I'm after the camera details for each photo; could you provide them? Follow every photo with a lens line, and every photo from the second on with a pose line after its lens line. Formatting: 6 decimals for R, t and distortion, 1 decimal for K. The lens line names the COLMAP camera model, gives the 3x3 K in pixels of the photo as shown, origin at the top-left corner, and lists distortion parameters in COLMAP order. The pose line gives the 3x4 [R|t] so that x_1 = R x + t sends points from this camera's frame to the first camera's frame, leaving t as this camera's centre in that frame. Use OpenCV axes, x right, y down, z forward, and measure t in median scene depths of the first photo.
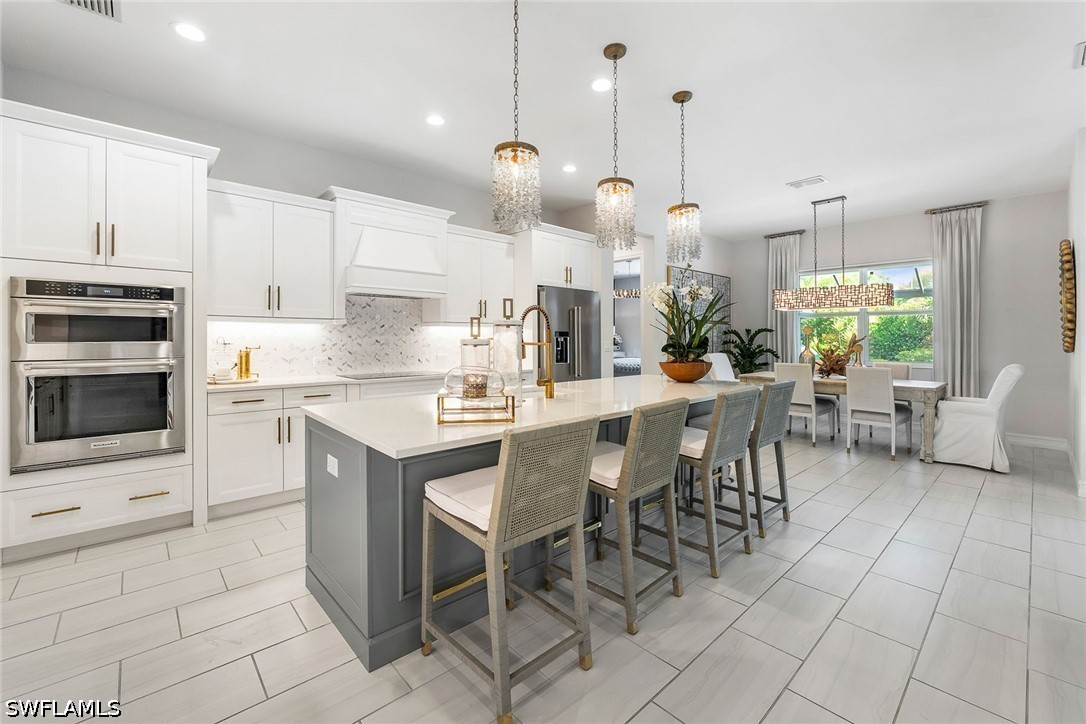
lens RADIAL K [[450.7, 0, 537.4], [0, 450.7, 338.6], [0, 0, 1]] dist [-0.012569, 0.000193]
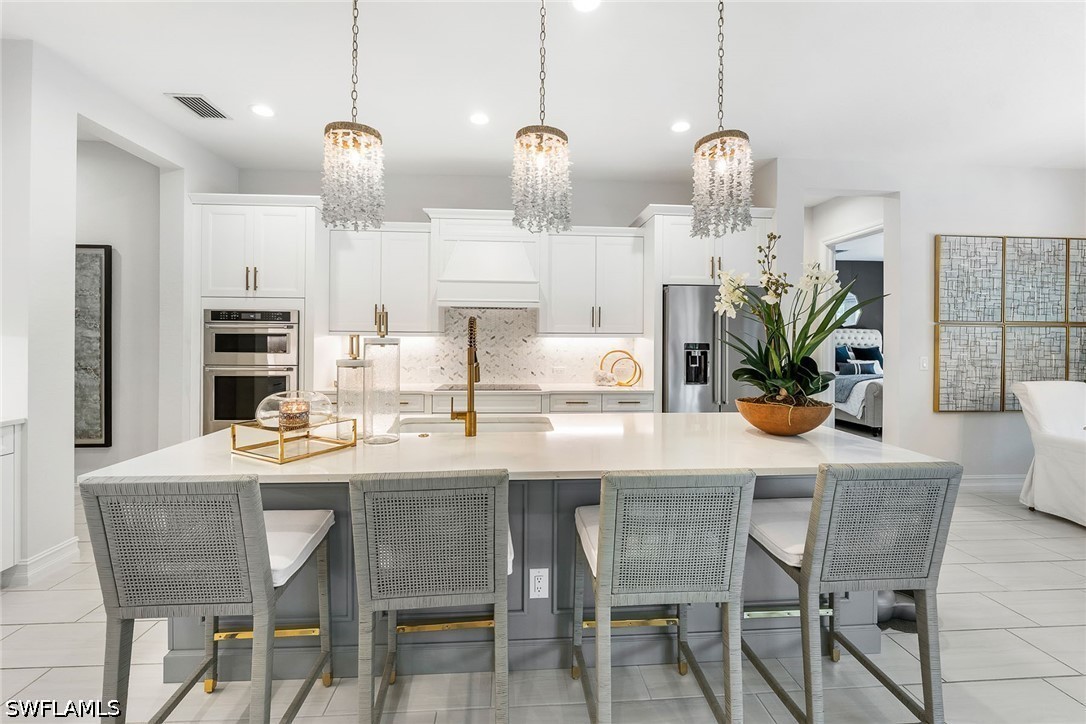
lens RADIAL K [[450.7, 0, 536.6], [0, 450.7, 338.7], [0, 0, 1]] dist [-0.012569, 0.000193]
pose [[0.784292, 0.000783, -0.620391, 0.442992], [-0.006461, 0.999955, -0.006905, -0.023827], [0.620358, 0.009424, 0.784262, 0.339909]]
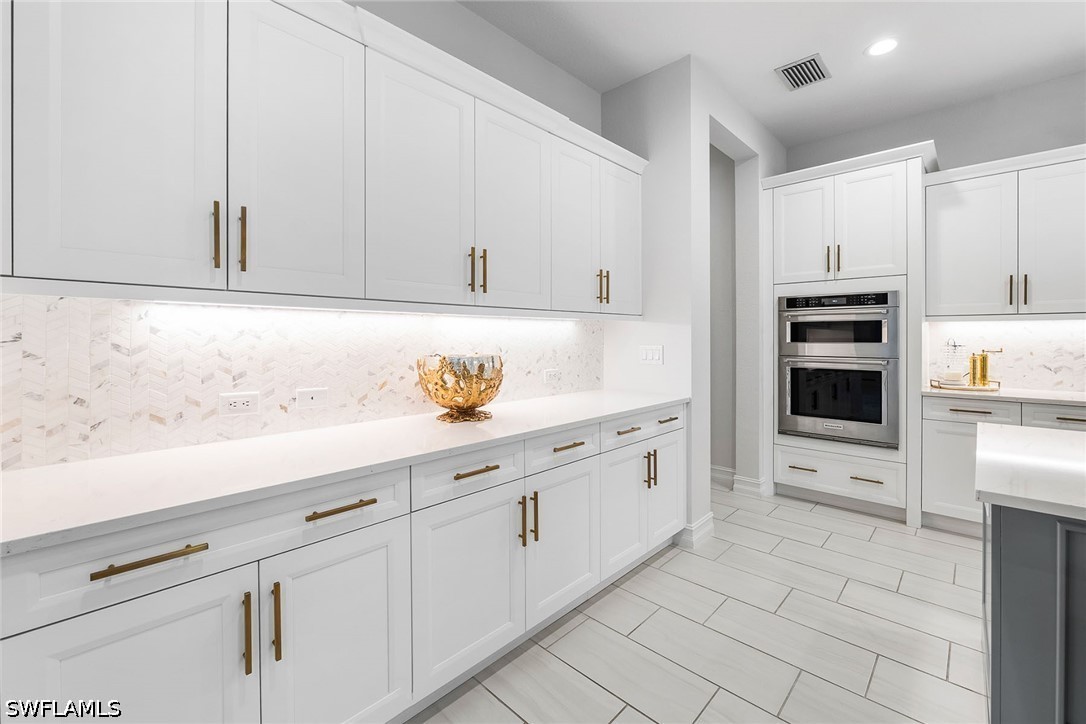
lens RADIAL K [[450.7, 0, 543.3], [0, 450.7, 341.5], [0, 0, 1]] dist [-0.012569, 0.000193]
pose [[0.061259, 0.005061, -0.998109, 0.158597], [-0.002390, 0.999985, 0.004924, 0.000313], [0.998119, 0.002084, 0.061270, 0.094672]]
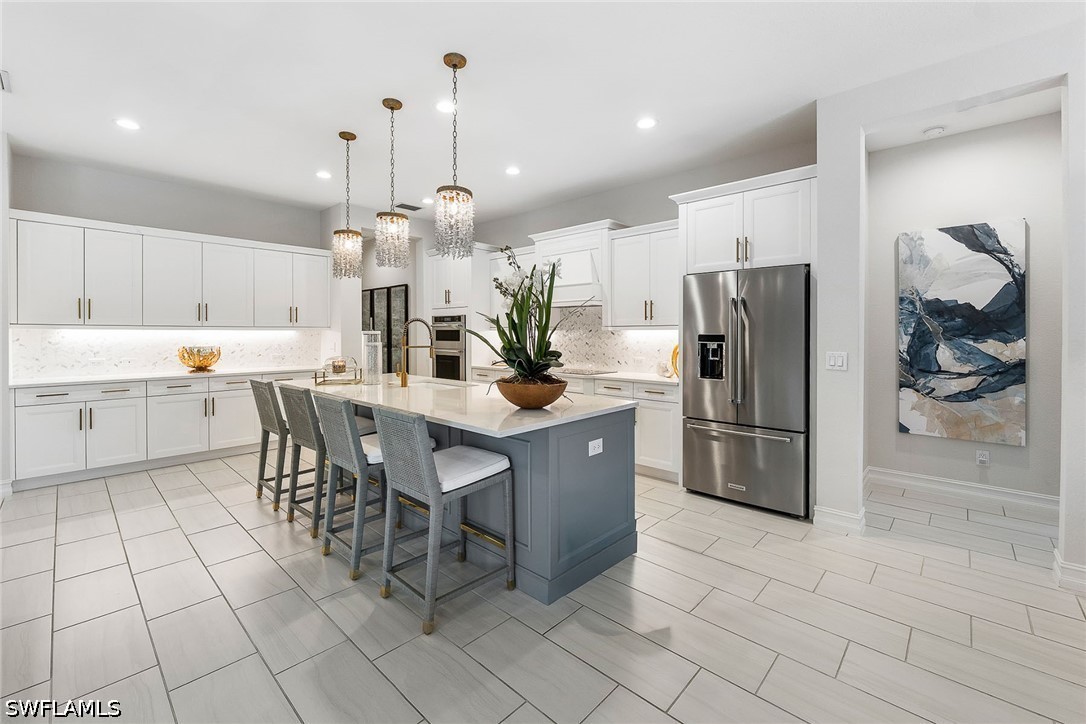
lens RADIAL K [[450.7, 0, 542.1], [0, 450.7, 335.6], [0, 0, 1]] dist [-0.012569, 0.000193]
pose [[0.083963, 0.000233, -0.996469, 1.044411], [-0.005882, 0.999983, -0.000261, -0.017589], [0.996452, 0.005883, 0.083962, 0.961517]]
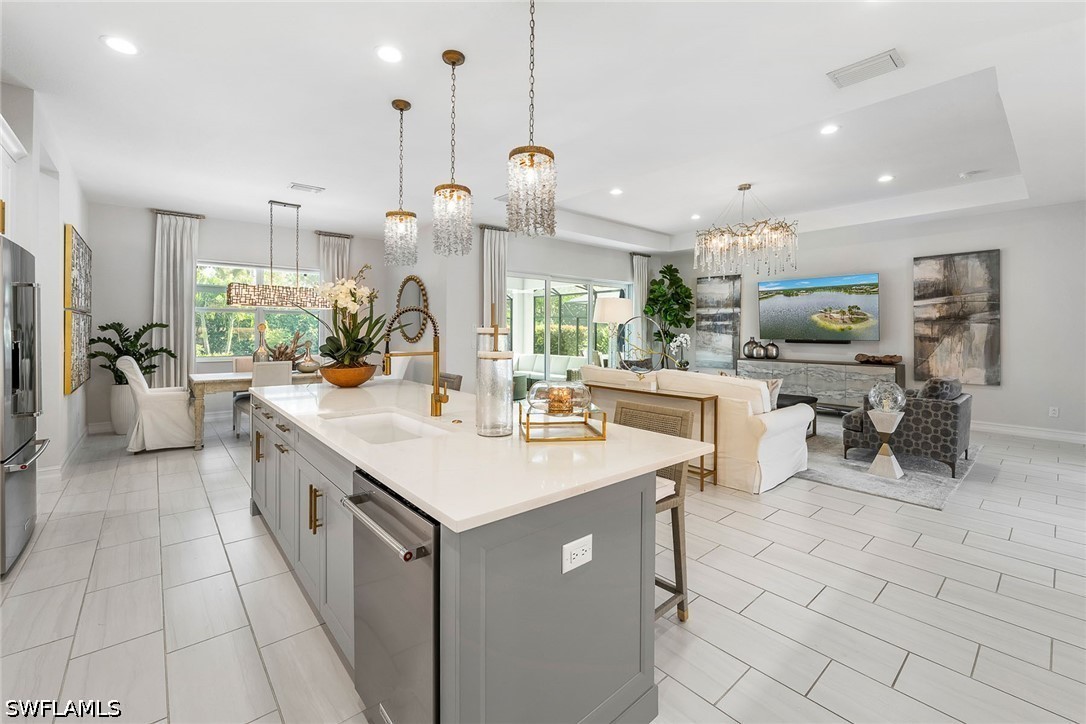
lens RADIAL K [[450.7, 0, 548.0], [0, 450.7, 327.4], [0, 0, 1]] dist [-0.012569, 0.000193]
pose [[0.009589, 0.003800, 0.999947, -0.610101], [-0.000826, 0.999992, -0.003793, -0.025661], [-0.999954, -0.000790, 0.009592, 0.577486]]
